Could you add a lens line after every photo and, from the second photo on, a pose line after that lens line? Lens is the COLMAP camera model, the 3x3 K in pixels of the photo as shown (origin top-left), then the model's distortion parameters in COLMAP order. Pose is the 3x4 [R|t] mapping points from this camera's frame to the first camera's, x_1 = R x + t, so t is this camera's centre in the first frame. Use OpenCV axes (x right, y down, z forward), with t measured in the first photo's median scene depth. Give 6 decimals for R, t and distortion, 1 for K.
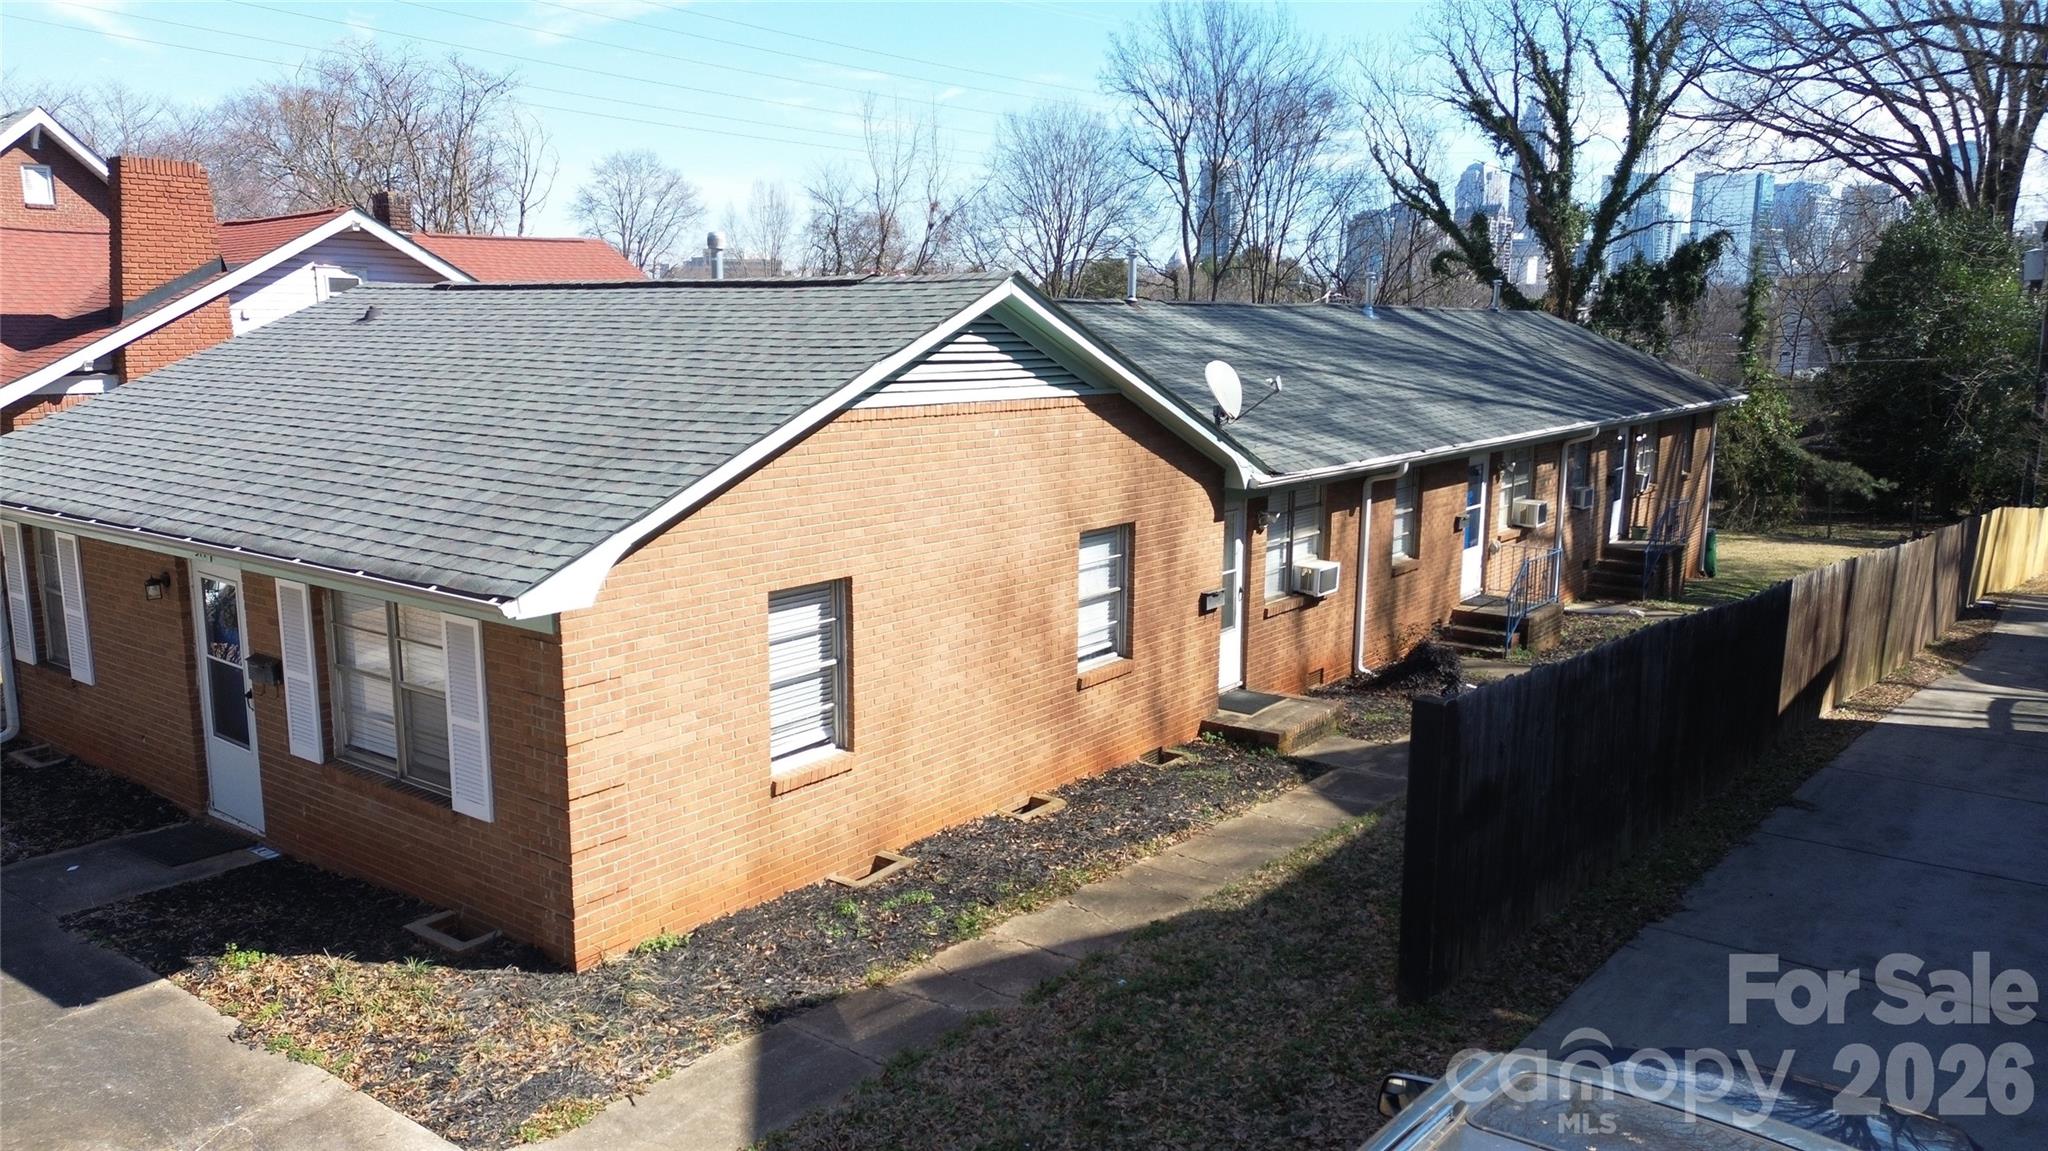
lens RADIAL K [[1442.6, 0, 1014.7], [0, 1442.6, 576.4], [0, 0, 1]] dist [0.054904, -0.022818]
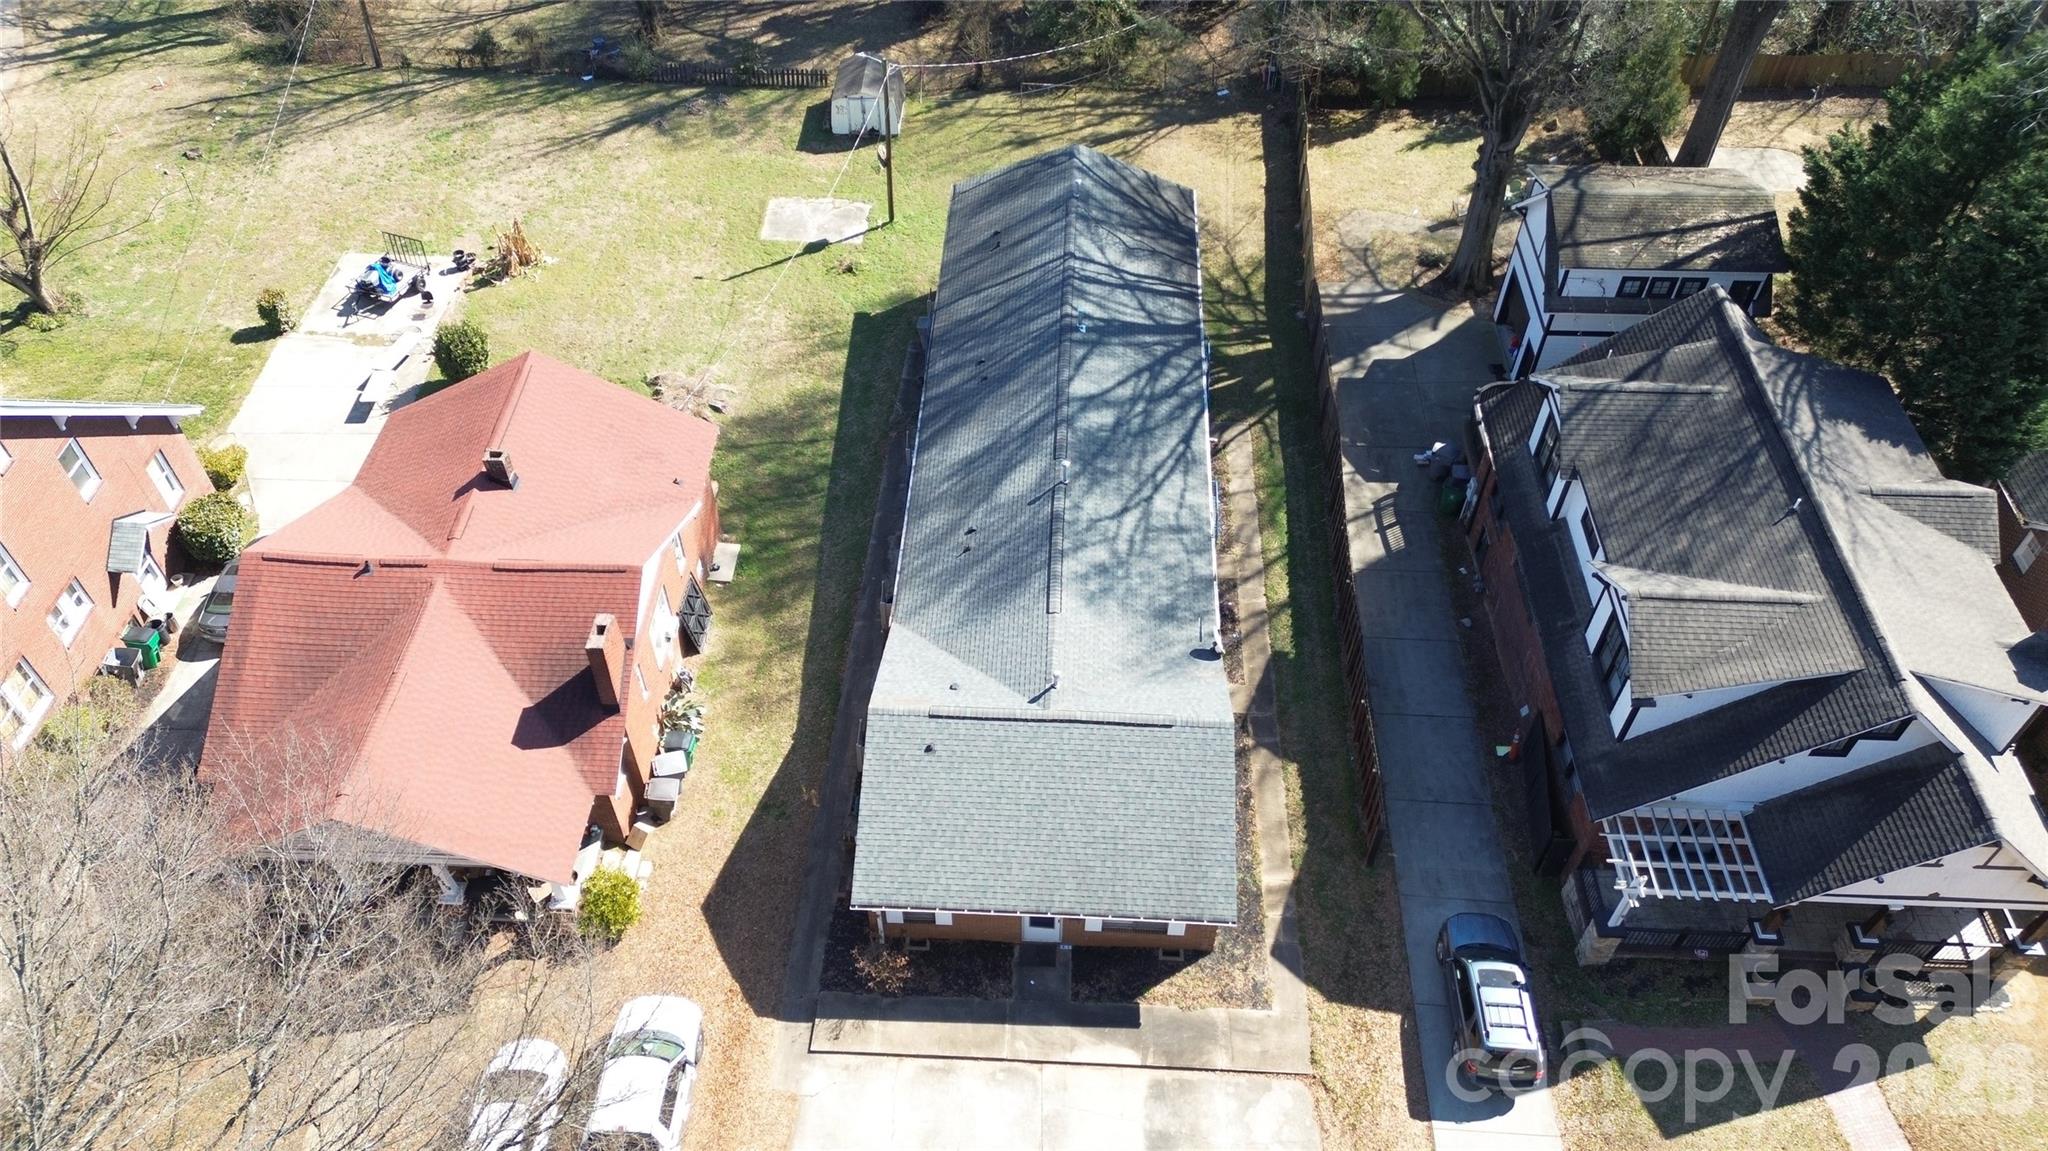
lens RADIAL K [[1442.6, 0, 1019.4], [0, 1442.6, 577.4], [0, 0, 1]] dist [0.054904, -0.022818]
pose [[0.826729, -0.414025, 0.380924, -0.738362], [0.098835, 0.773427, 0.626133, -1.250106], [-0.553852, -0.479993, 0.680335, -0.389285]]
